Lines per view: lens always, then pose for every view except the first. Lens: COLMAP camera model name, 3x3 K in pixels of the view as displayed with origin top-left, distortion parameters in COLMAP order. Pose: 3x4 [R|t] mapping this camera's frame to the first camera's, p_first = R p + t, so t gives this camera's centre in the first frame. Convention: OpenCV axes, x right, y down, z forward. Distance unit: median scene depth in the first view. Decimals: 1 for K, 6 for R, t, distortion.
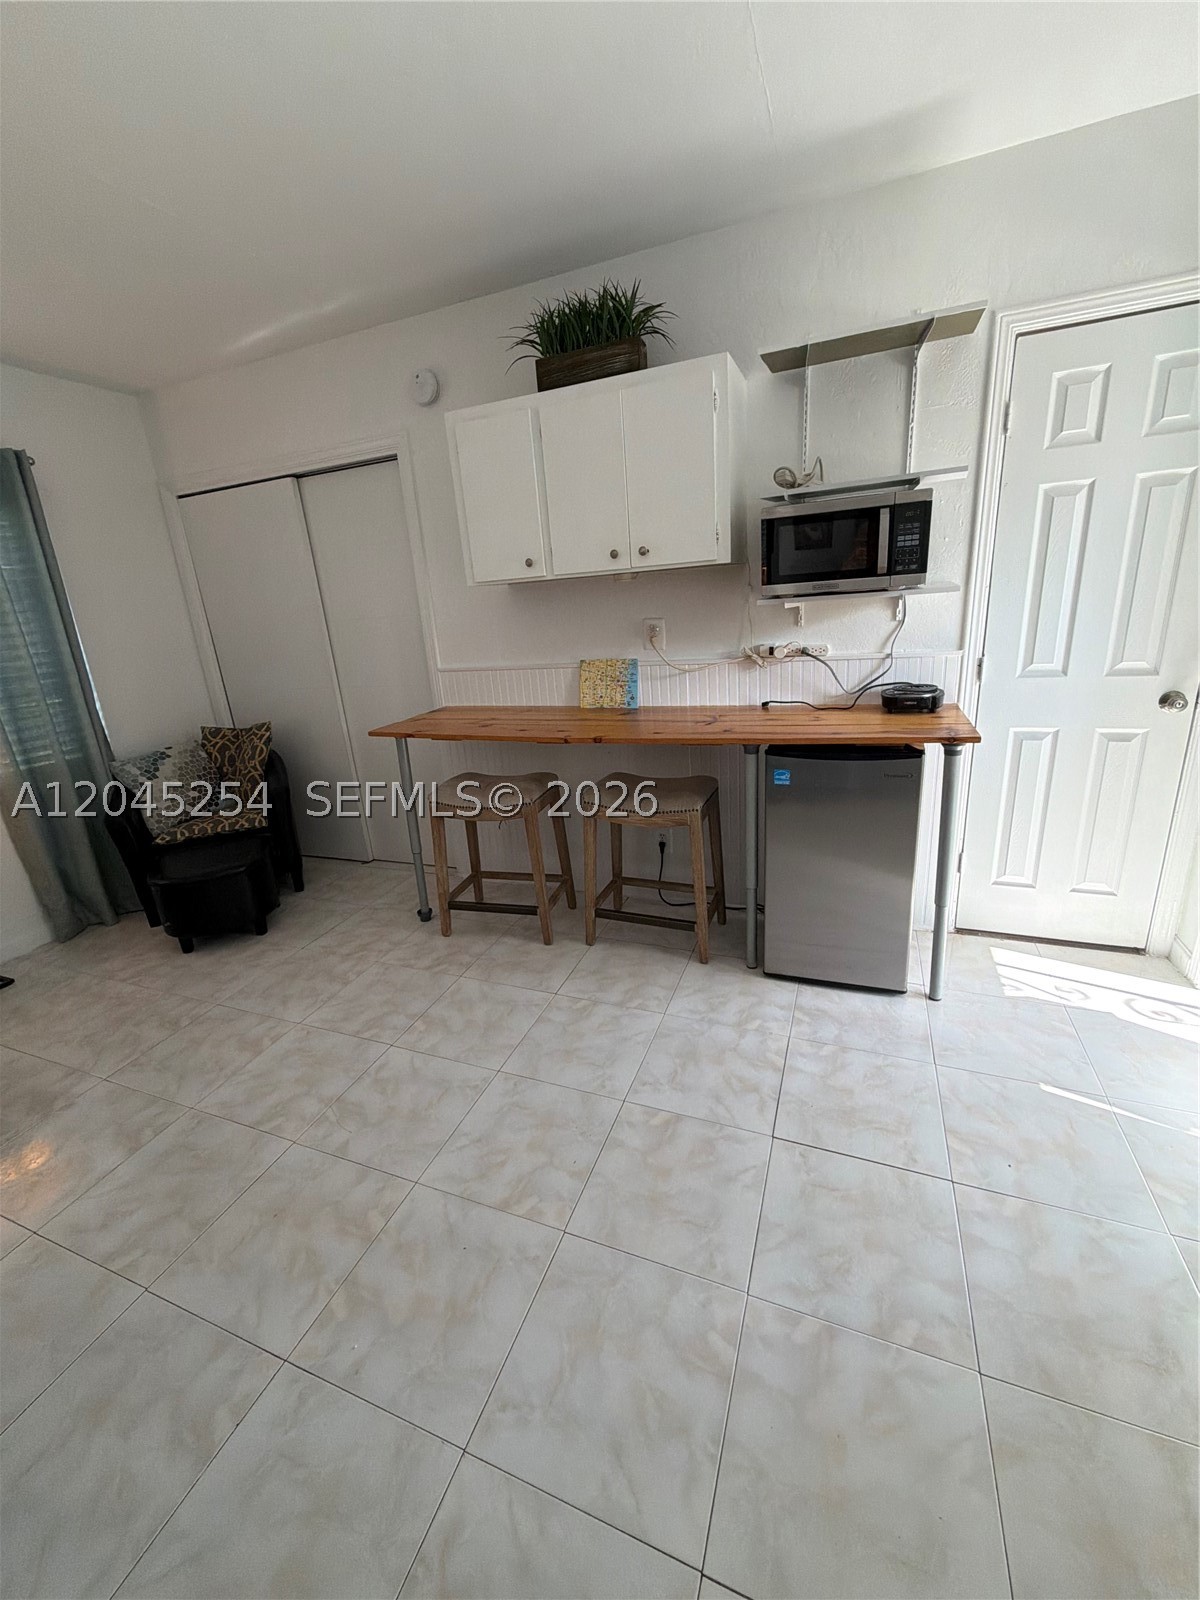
lens RADIAL K [[634.6, 0, 600.0], [0, 634.6, 800.0], [0, 0, 1]] dist [-0.000722, 0.000053]
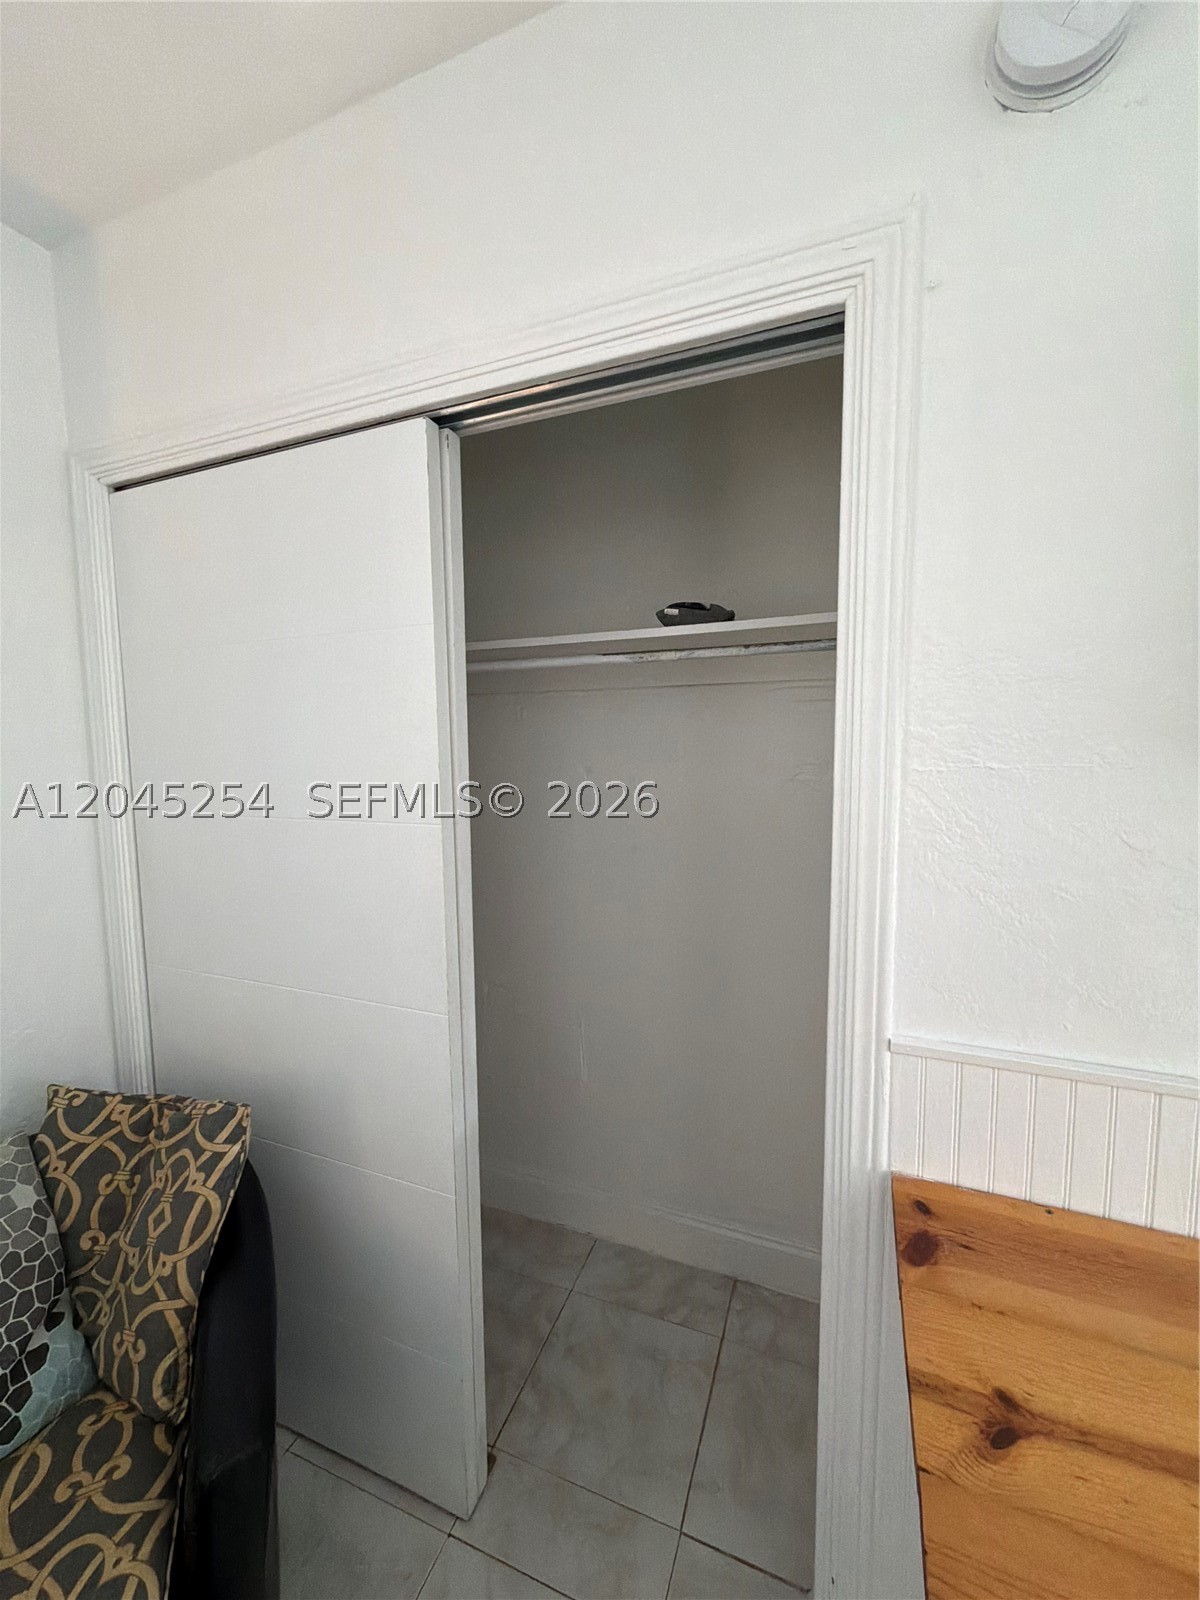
lens RADIAL K [[634.6, 0, 600.0], [0, 634.6, 800.0], [0, 0, 1]] dist [-0.000722, 0.000053]
pose [[0.998305, 0.058001, 0.004847, -0.342609], [-0.055755, 0.976886, -0.206359, -0.216736], [-0.016704, 0.205739, 0.978464, 0.631052]]
